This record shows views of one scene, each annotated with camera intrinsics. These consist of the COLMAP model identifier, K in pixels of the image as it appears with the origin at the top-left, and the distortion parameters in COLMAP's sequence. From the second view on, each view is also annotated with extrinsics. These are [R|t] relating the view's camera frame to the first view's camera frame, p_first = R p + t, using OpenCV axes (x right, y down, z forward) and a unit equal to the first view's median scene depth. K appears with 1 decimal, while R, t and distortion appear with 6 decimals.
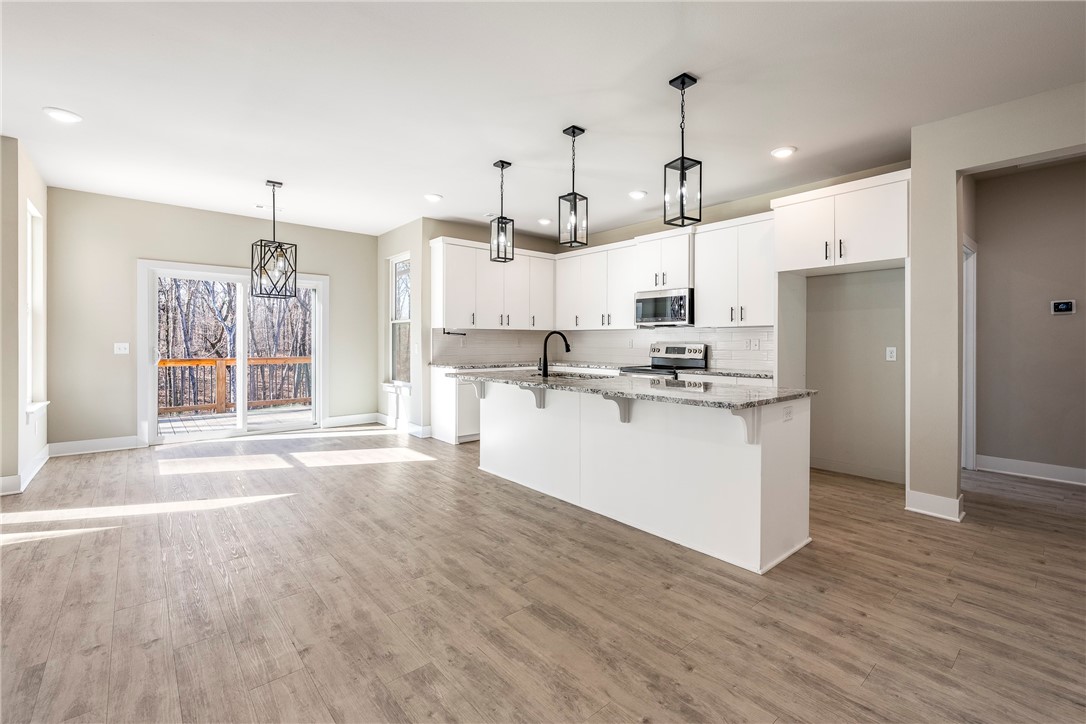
lens RADIAL K [[476.0, 0, 552.1], [0, 476.0, 345.9], [0, 0, 1]] dist [-0.003203, -0.000943]
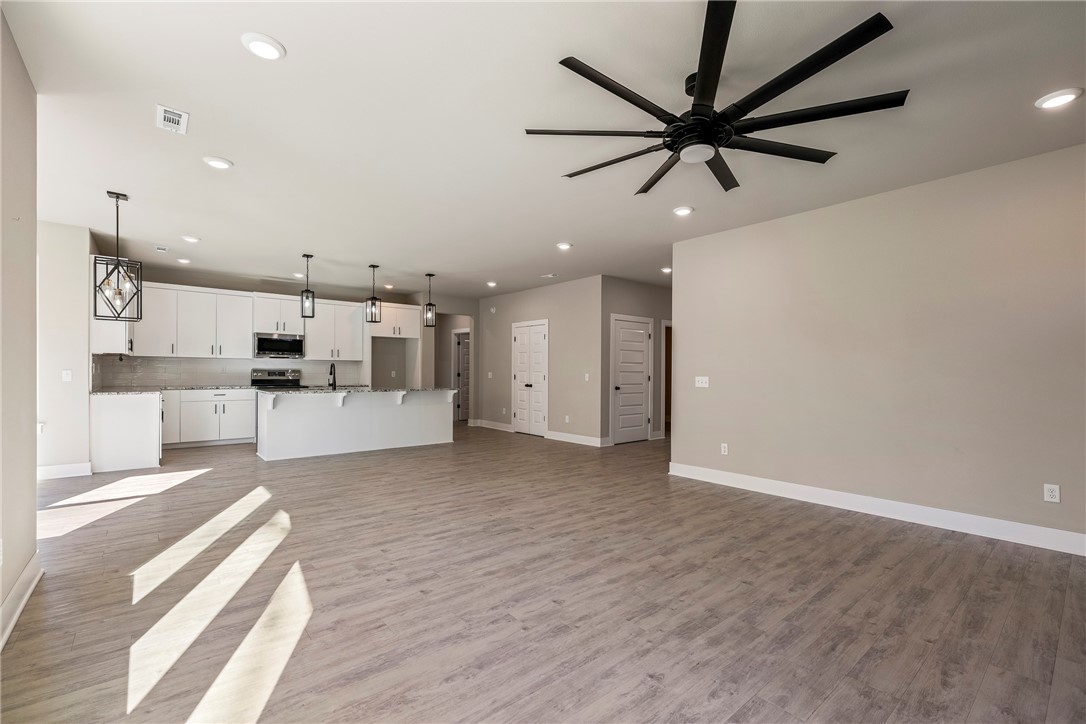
lens RADIAL K [[476.0, 0, 534.9], [0, 476.0, 371.7], [0, 0, 1]] dist [-0.003203, -0.000943]
pose [[0.054620, -0.005523, 0.998492, -1.275933], [0.000092, 0.999985, 0.005526, -0.006185], [-0.998507, -0.000210, 0.054620, 0.129128]]
